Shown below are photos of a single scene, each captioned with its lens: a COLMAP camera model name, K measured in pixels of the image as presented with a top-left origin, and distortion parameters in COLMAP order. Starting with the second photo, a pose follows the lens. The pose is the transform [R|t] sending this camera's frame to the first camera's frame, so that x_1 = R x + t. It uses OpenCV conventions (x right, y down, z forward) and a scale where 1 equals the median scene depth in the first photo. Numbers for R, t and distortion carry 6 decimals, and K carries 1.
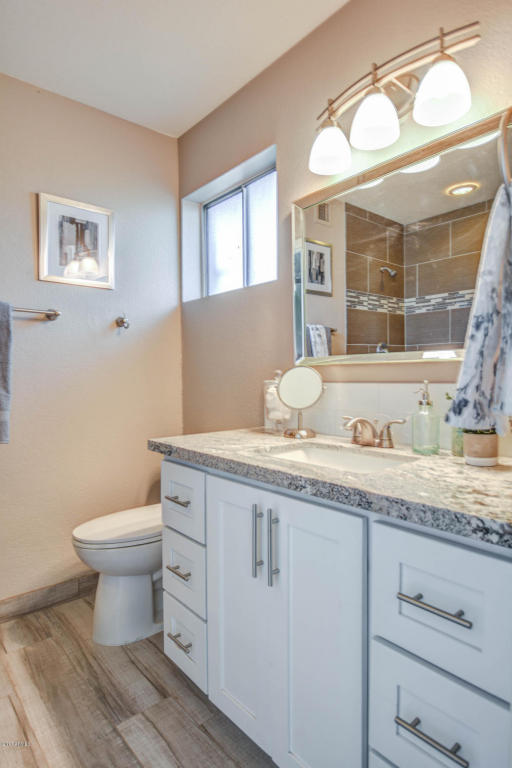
lens RADIAL K [[424.2, 0, 254.8], [0, 424.2, 381.2], [0, 0, 1]] dist [-0.011201, 0.003421]
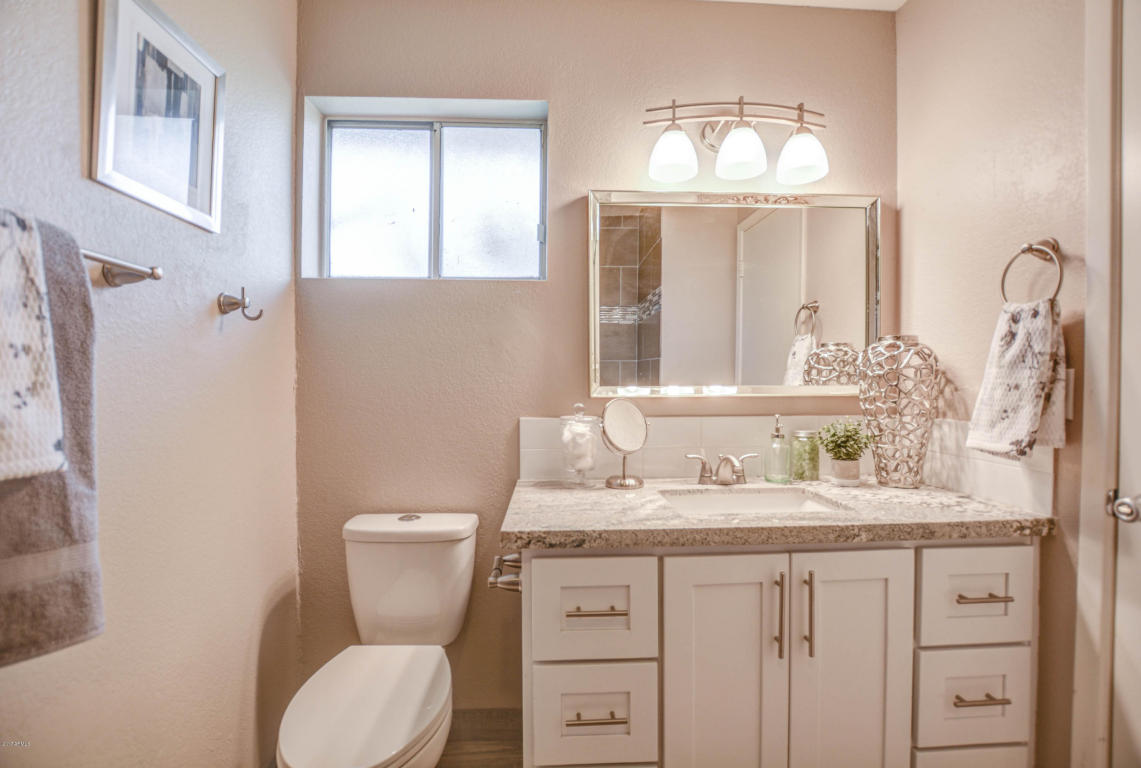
lens RADIAL K [[511.3, 0, 571.2], [0, 511.3, 384.6], [0, 0, 1]] dist [-0.026229, -0.000326]
pose [[0.624348, 0.001431, 0.781145, -0.931747], [0.009036, 0.999918, -0.009053, -0.071790], [-0.781094, 0.012711, 0.624284, 0.606226]]
